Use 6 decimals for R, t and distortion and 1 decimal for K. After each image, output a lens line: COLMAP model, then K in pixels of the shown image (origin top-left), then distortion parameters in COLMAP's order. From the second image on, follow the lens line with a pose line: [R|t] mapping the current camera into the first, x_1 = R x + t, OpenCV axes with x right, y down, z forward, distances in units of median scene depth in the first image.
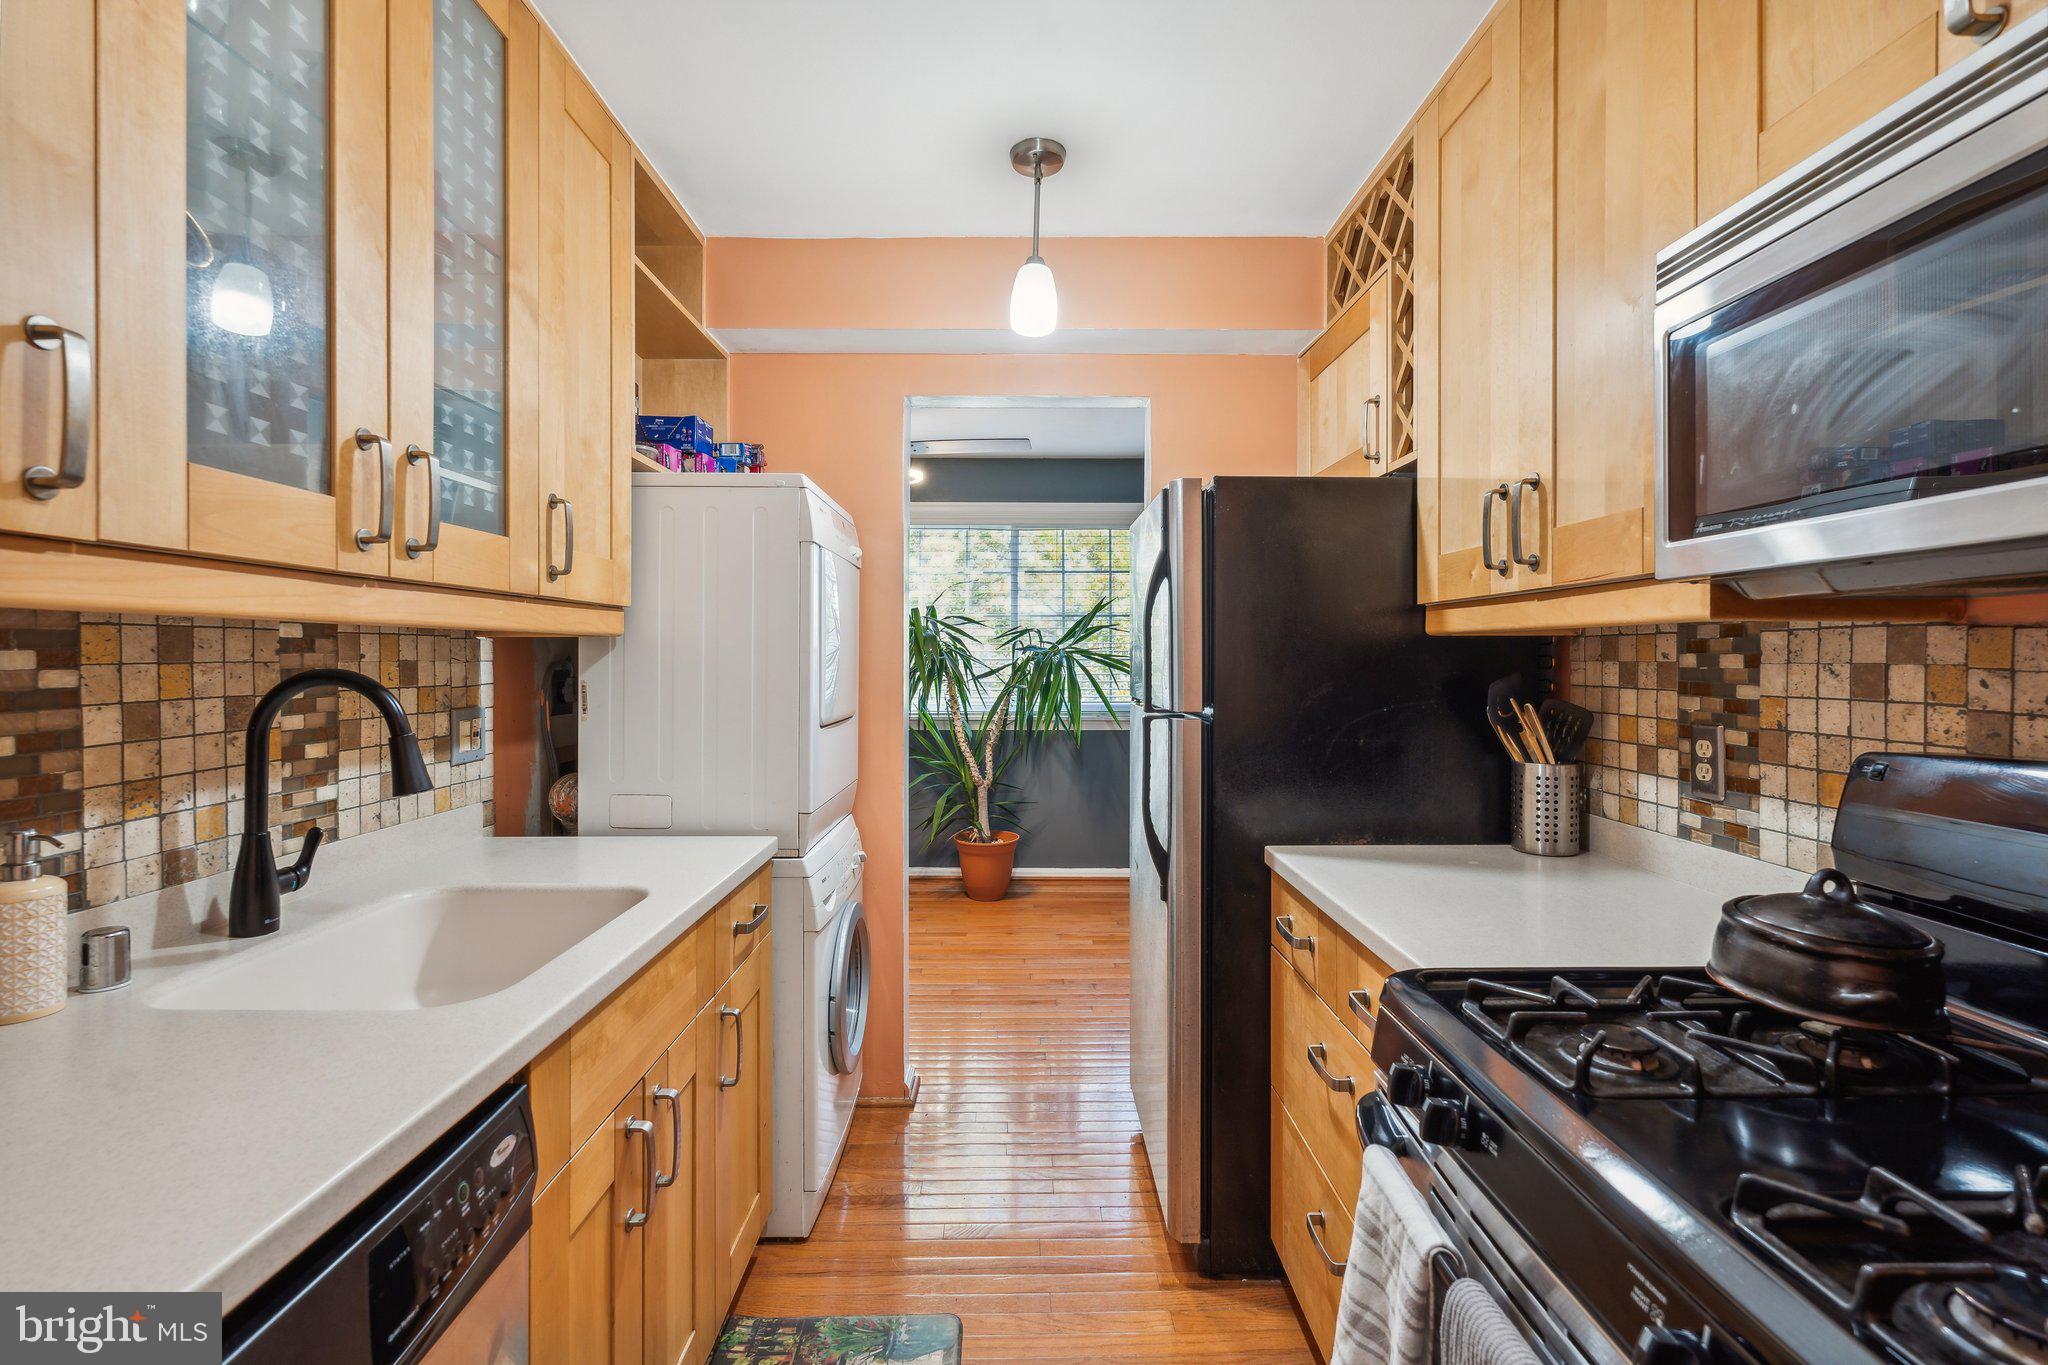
lens RADIAL K [[919.2, 0, 1032.5], [0, 919.2, 657.1], [0, 0, 1]] dist [-0.004230, 0.000257]
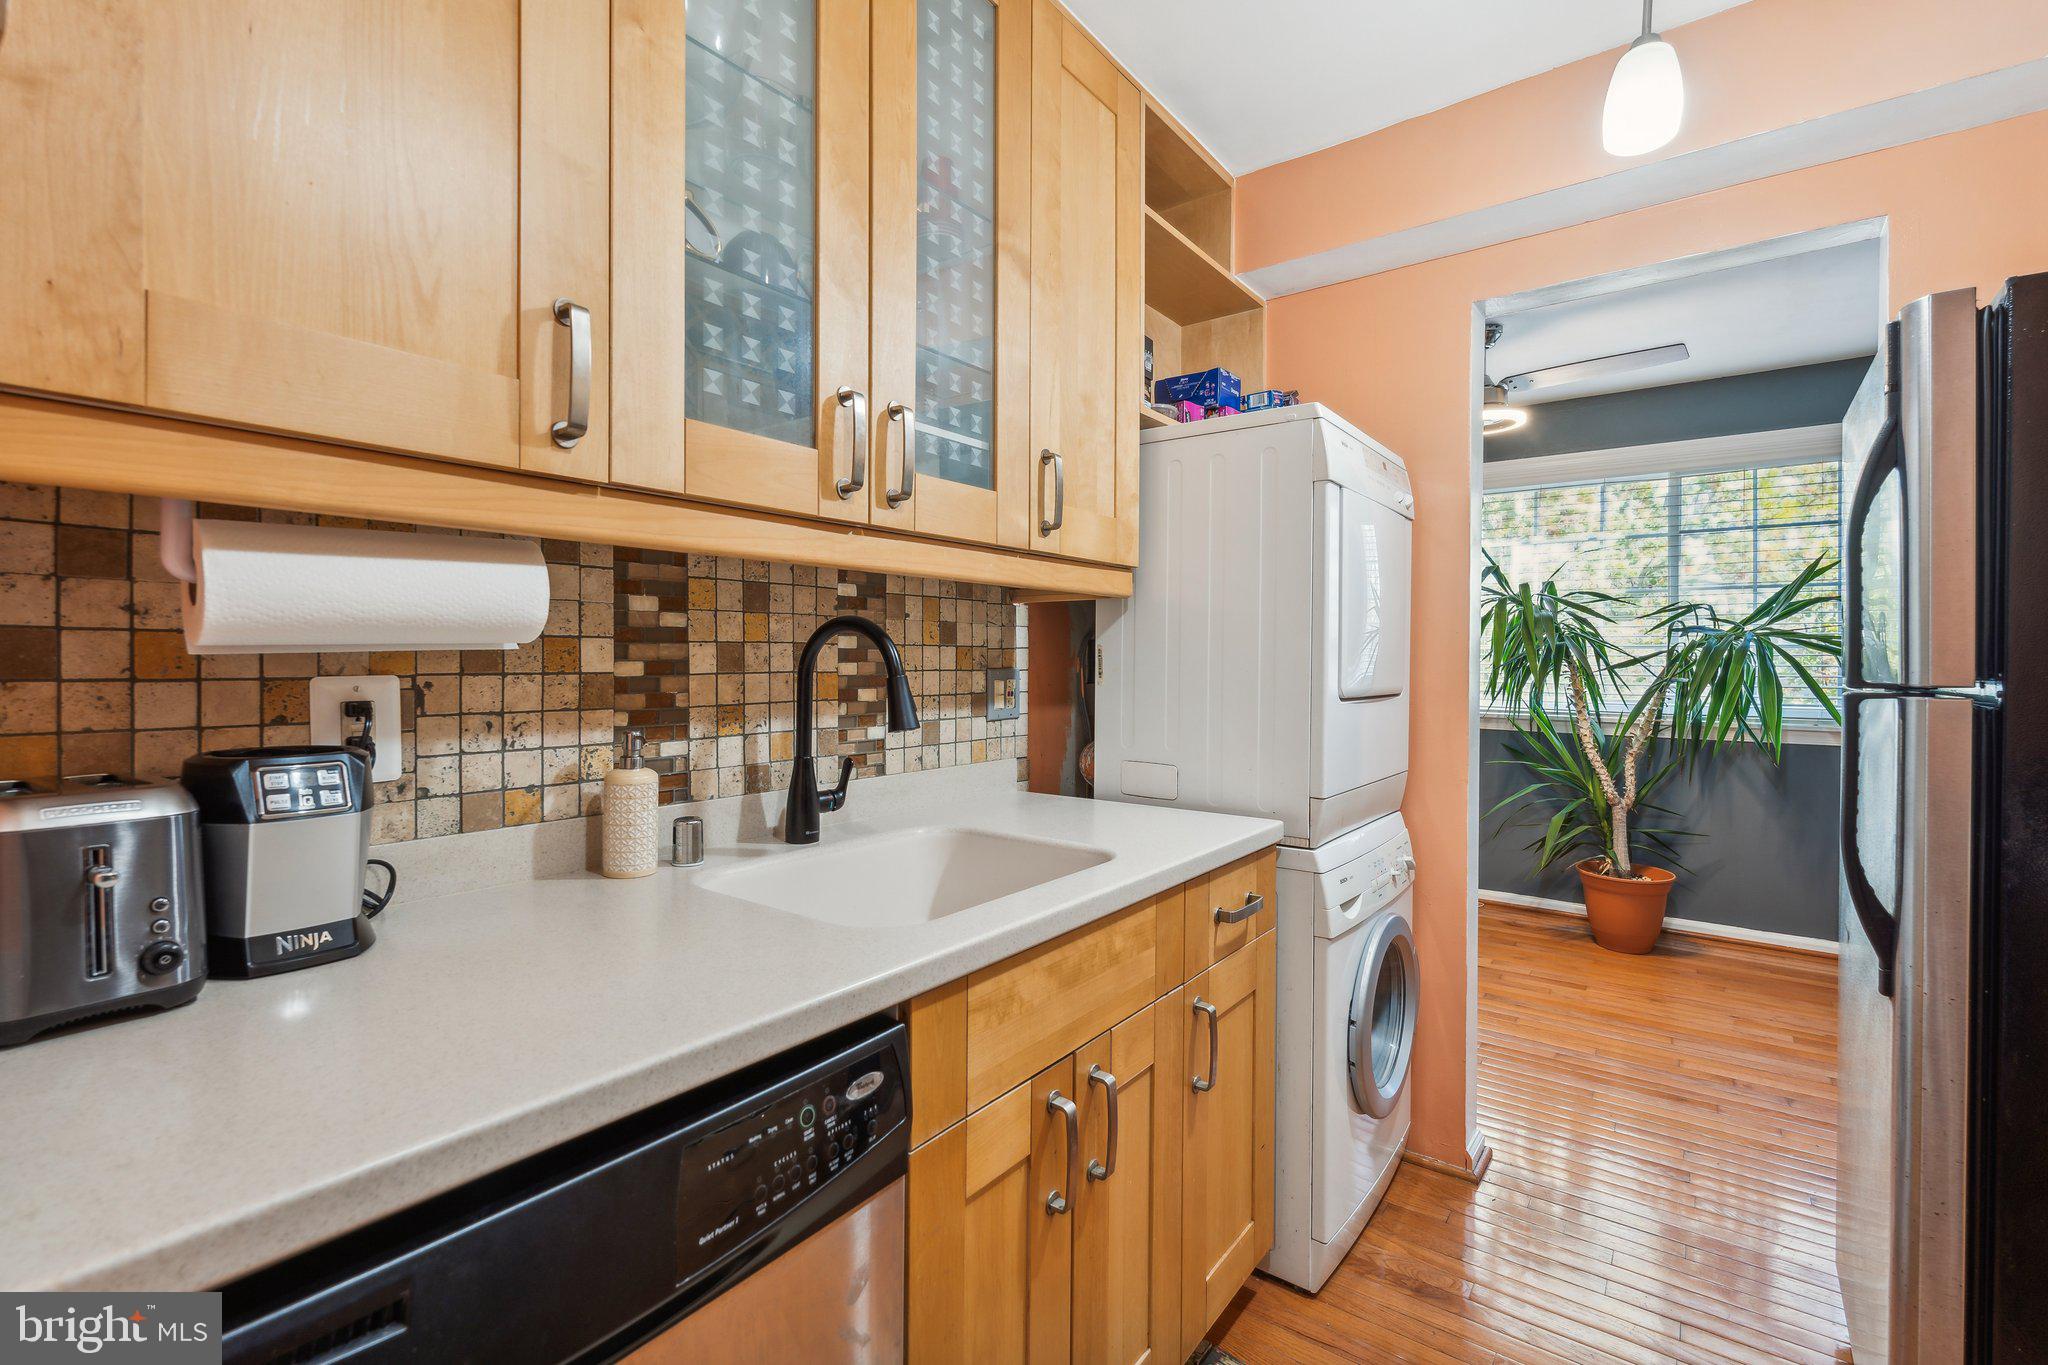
lens RADIAL K [[917.8, 0, 1019.1], [0, 917.8, 661.5], [0, 0, 1]] dist [-0.004671, 0.000360]
pose [[0.785965, 0.005255, -0.618249, 0.079794], [-0.004875, 0.999985, 0.002303, 0.054461], [0.618252, 0.001203, 0.785979, 0.202915]]
